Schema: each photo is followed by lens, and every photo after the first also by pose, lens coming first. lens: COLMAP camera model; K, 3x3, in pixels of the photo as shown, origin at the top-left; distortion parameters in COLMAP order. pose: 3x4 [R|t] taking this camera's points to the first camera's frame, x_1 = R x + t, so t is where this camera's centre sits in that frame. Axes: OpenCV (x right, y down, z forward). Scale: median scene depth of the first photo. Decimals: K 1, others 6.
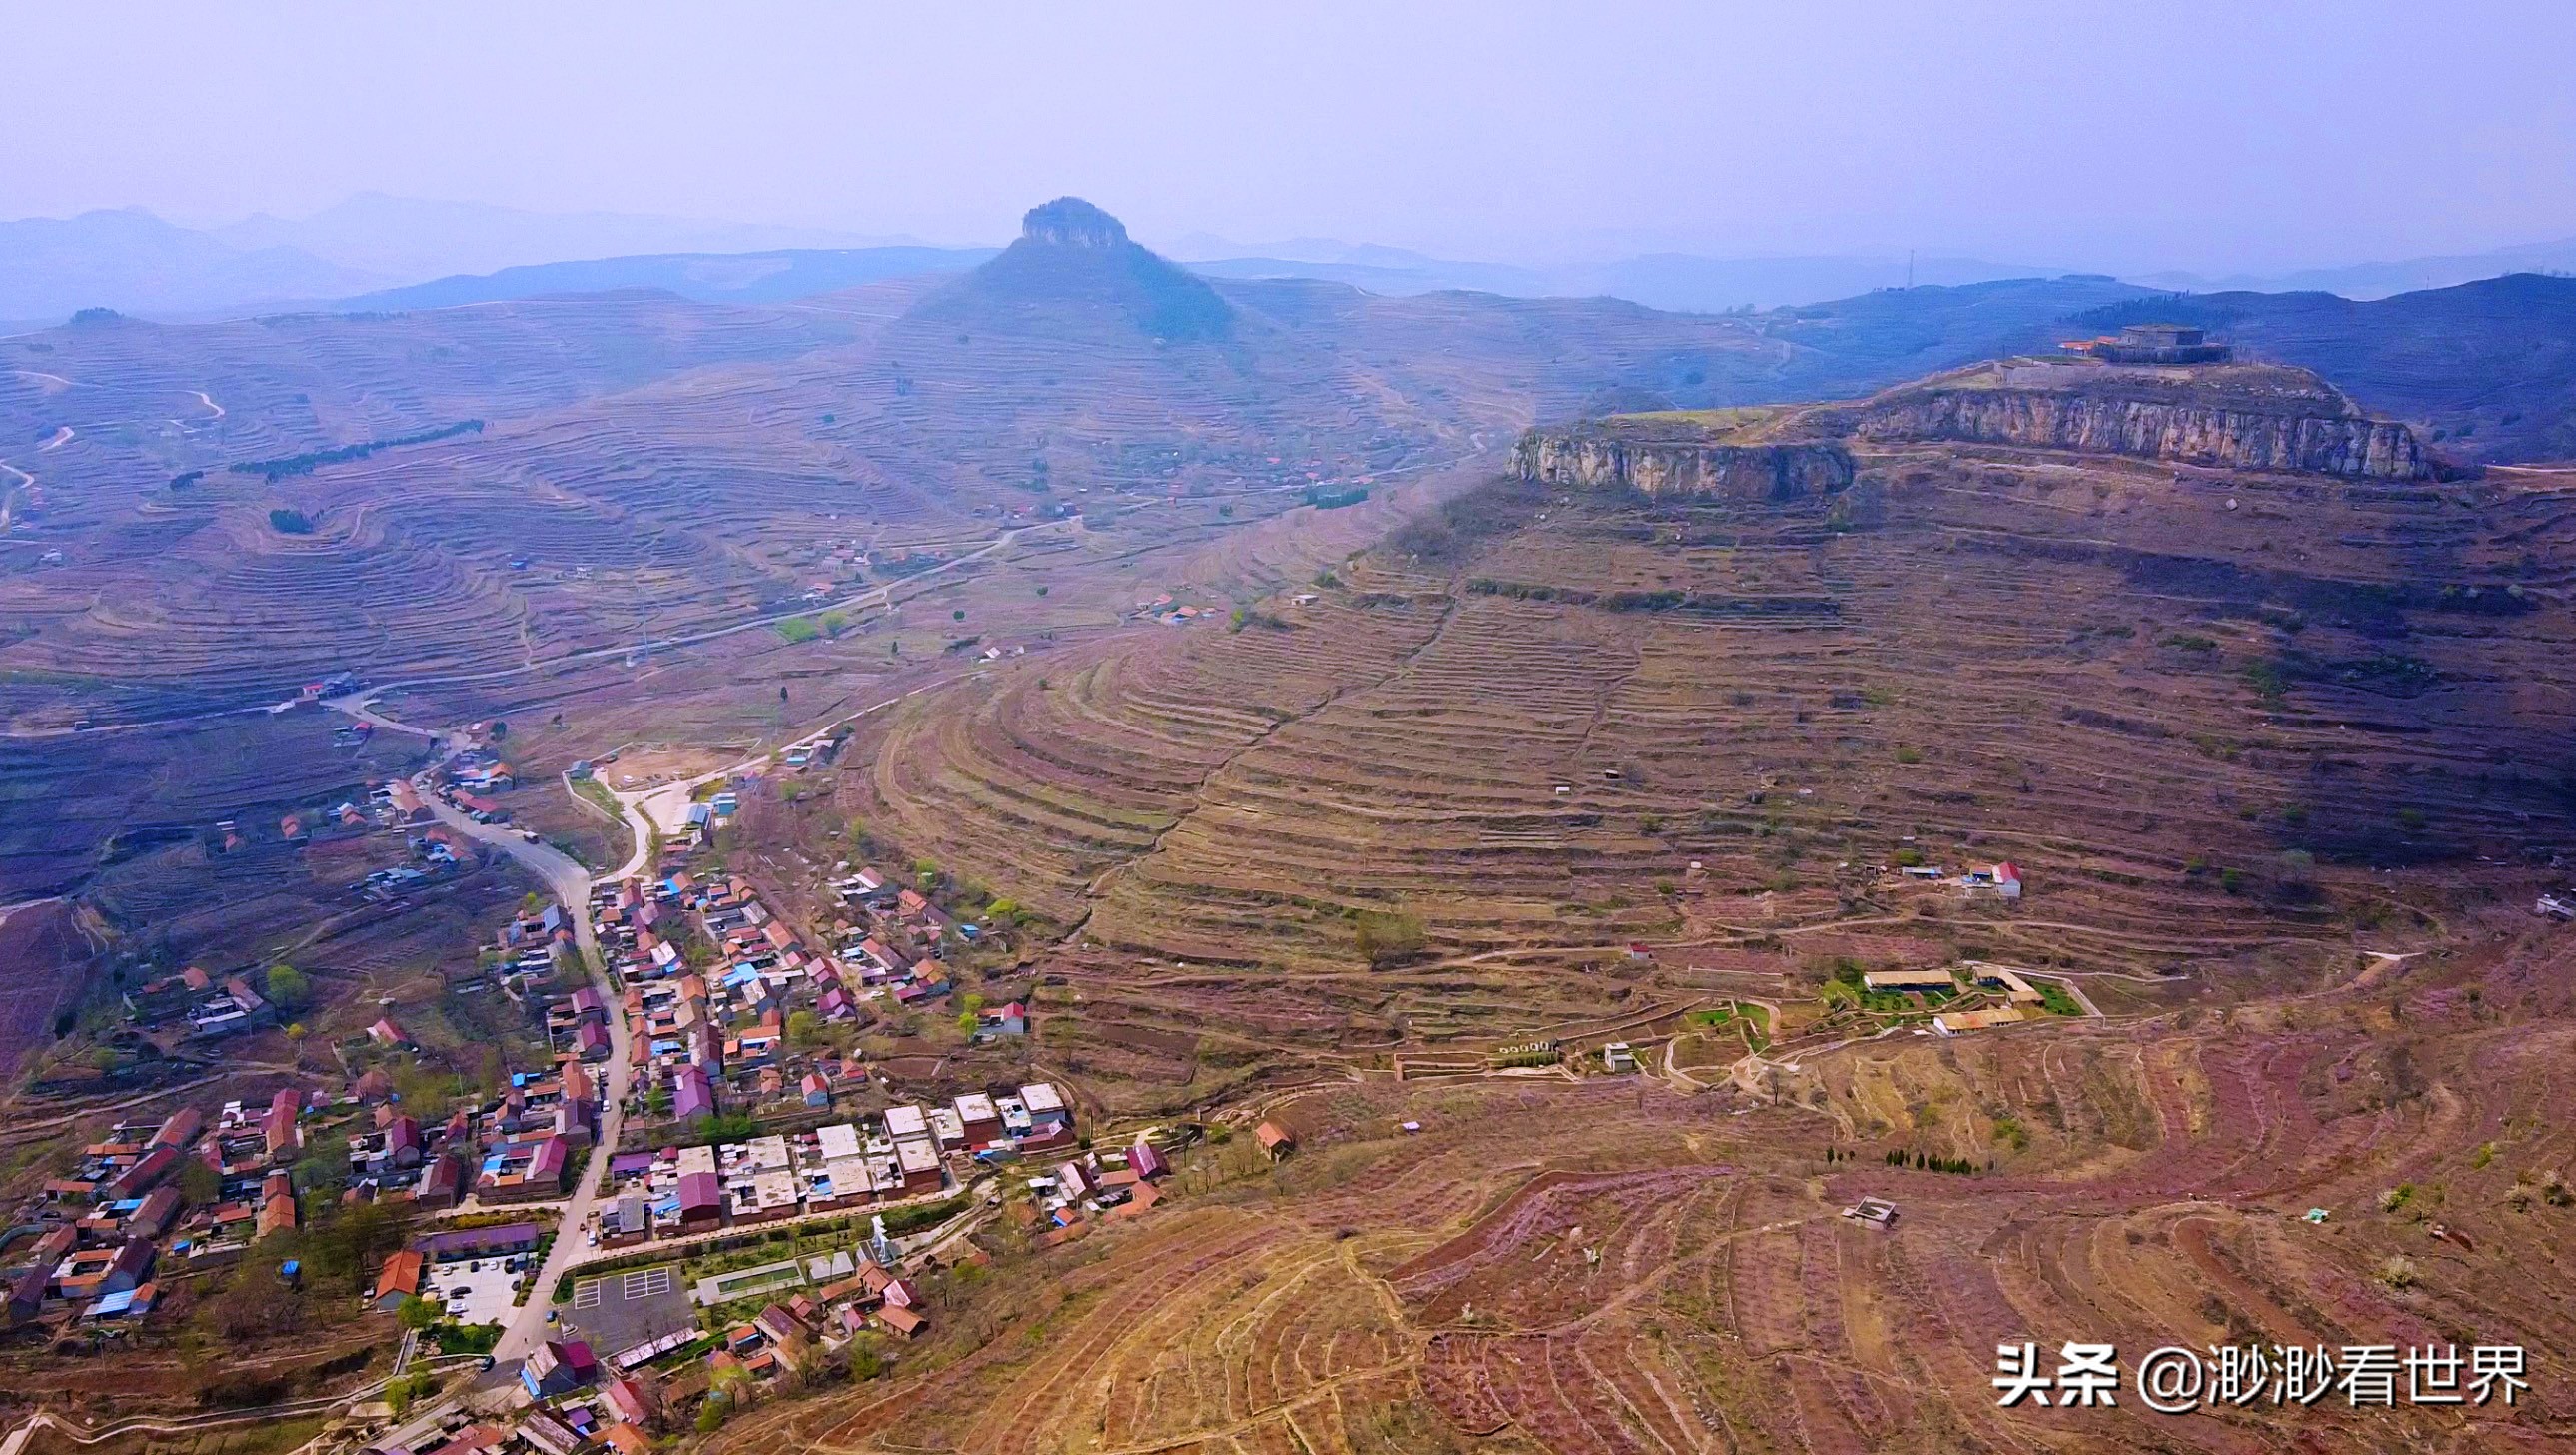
lens RADIAL K [[2050.3, 0, 1293.4], [0, 2050.3, 700.8], [0, 0, 1]] dist [0.162411, -0.336325]
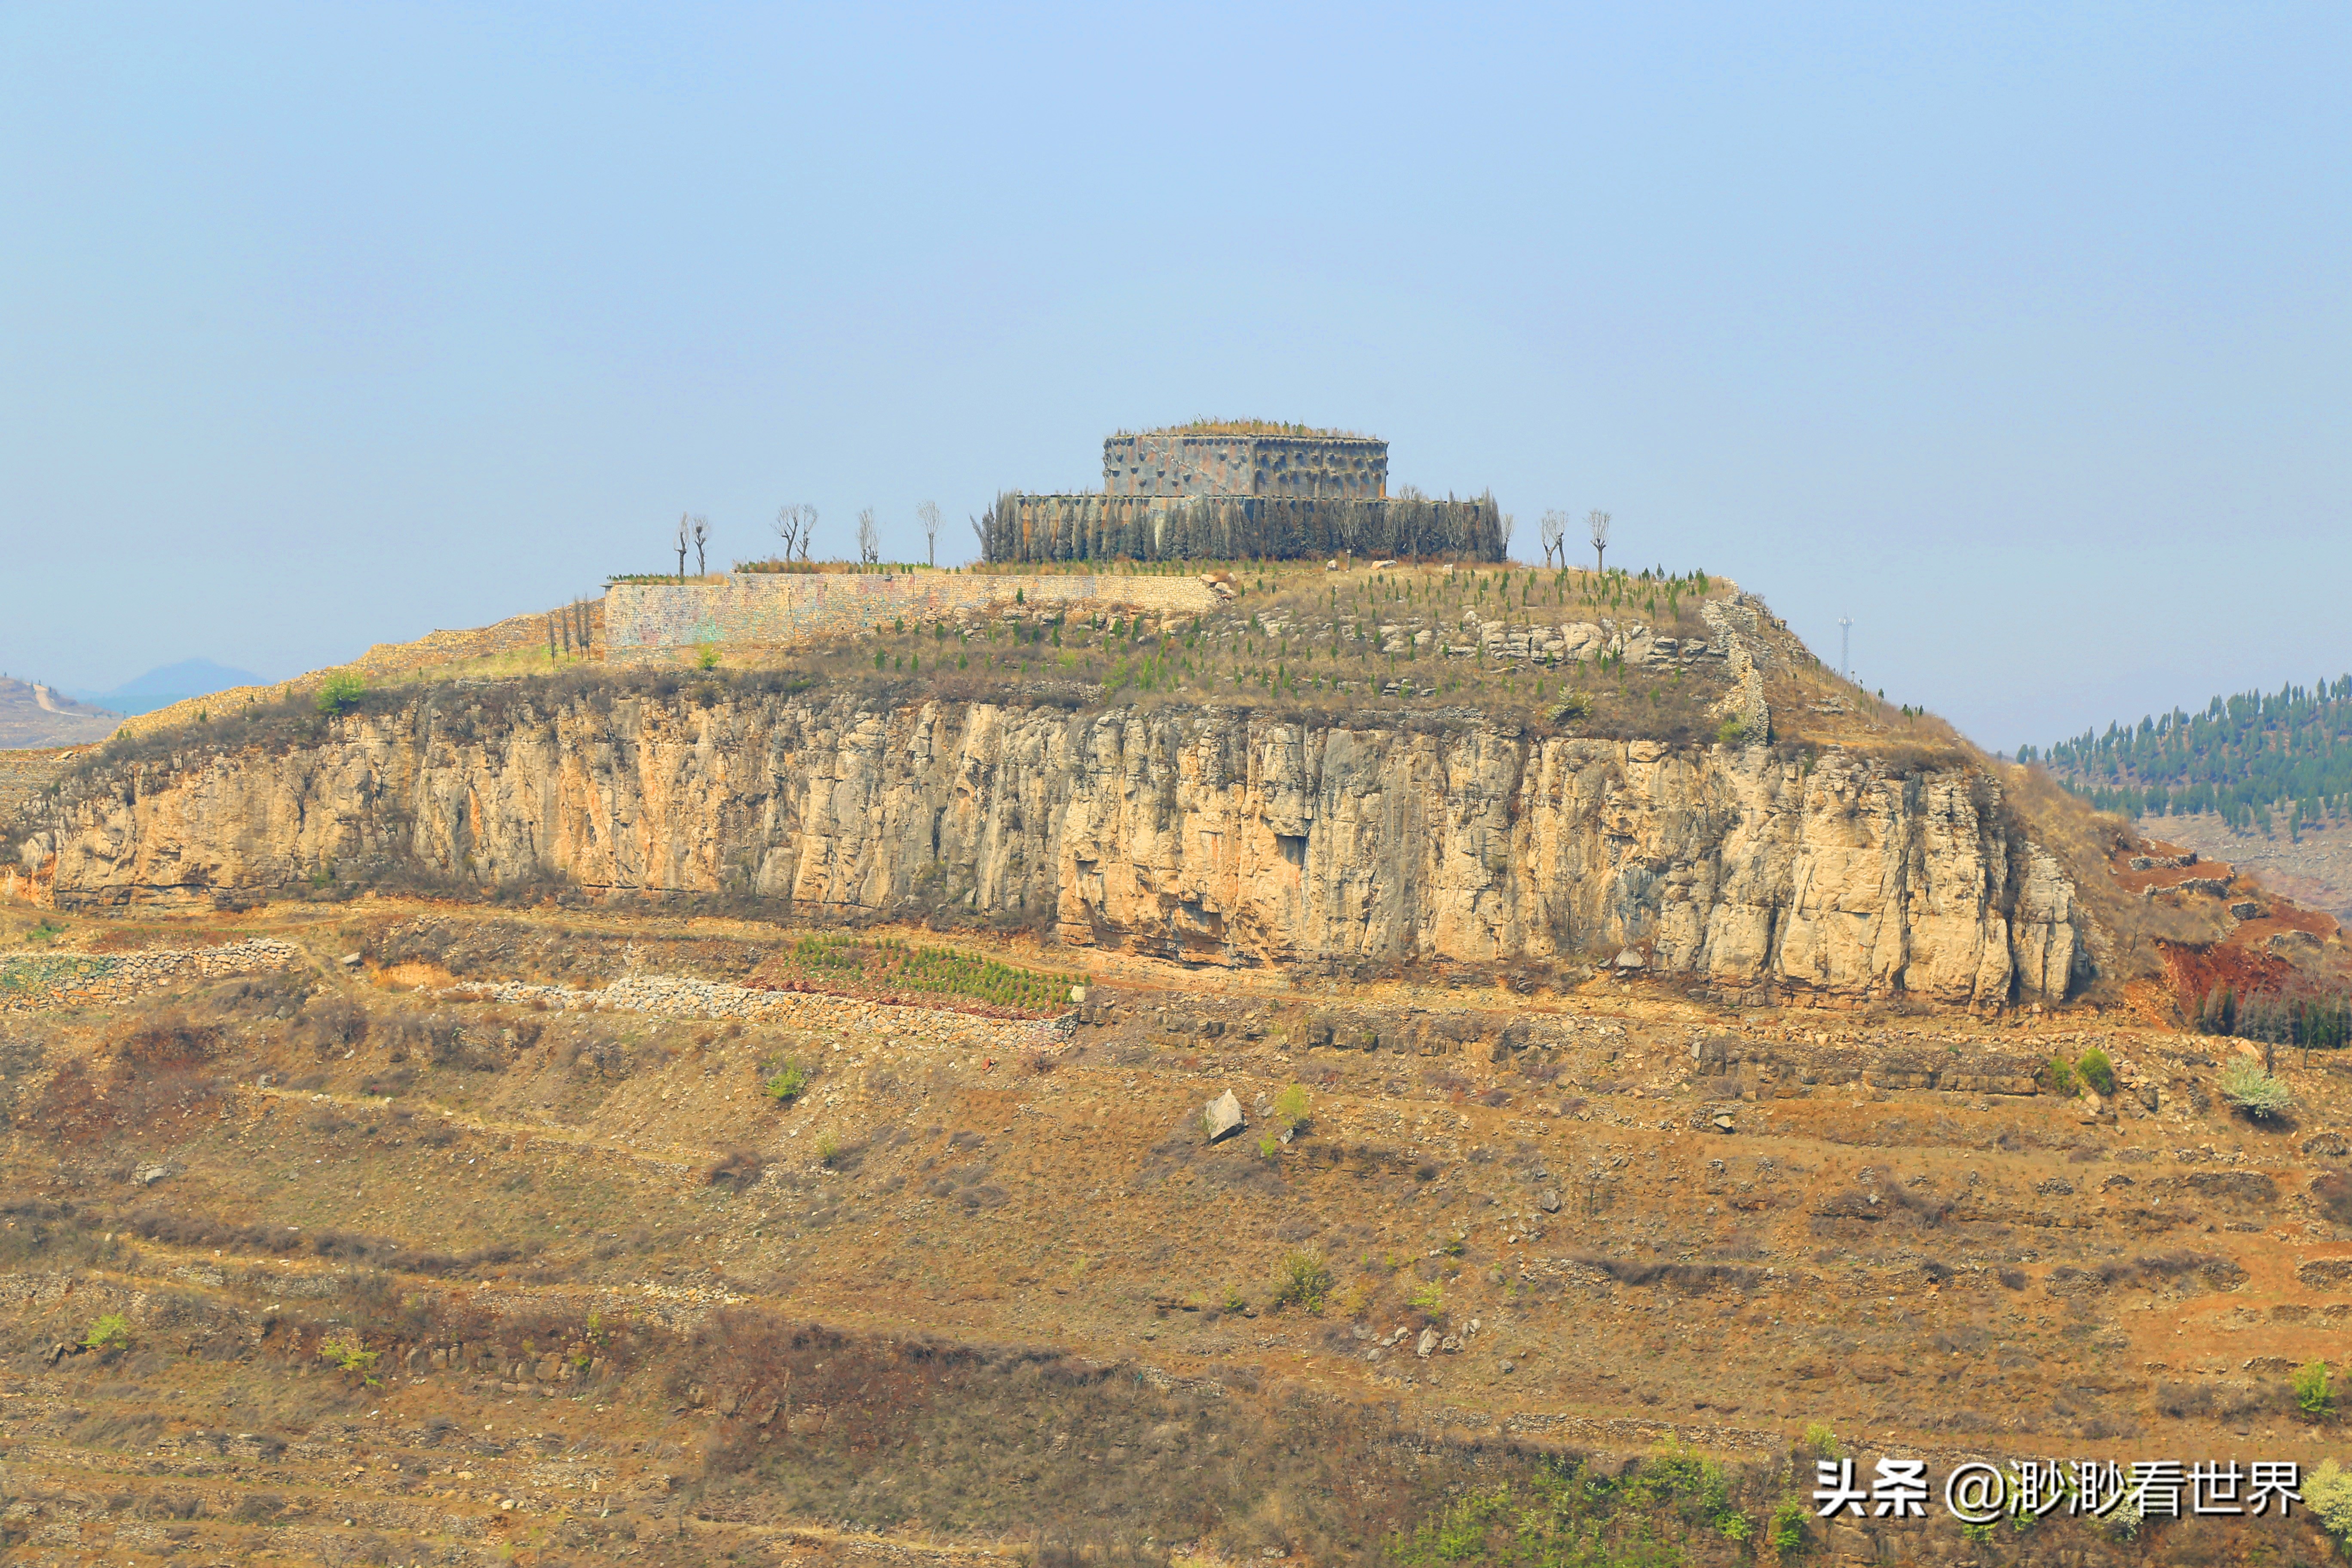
lens RADIAL K [[5877.9, 0, 1176.0], [0, 5877.9, 784.0], [0, 0, 1]] dist [0.512825, 0.178645]
pose [[0.997564, 0.010076, 0.069021, 0.389143], [0.004929, 0.976857, -0.213837, 0.004075], [-0.069578, 0.213657, 0.974428, 0.378628]]
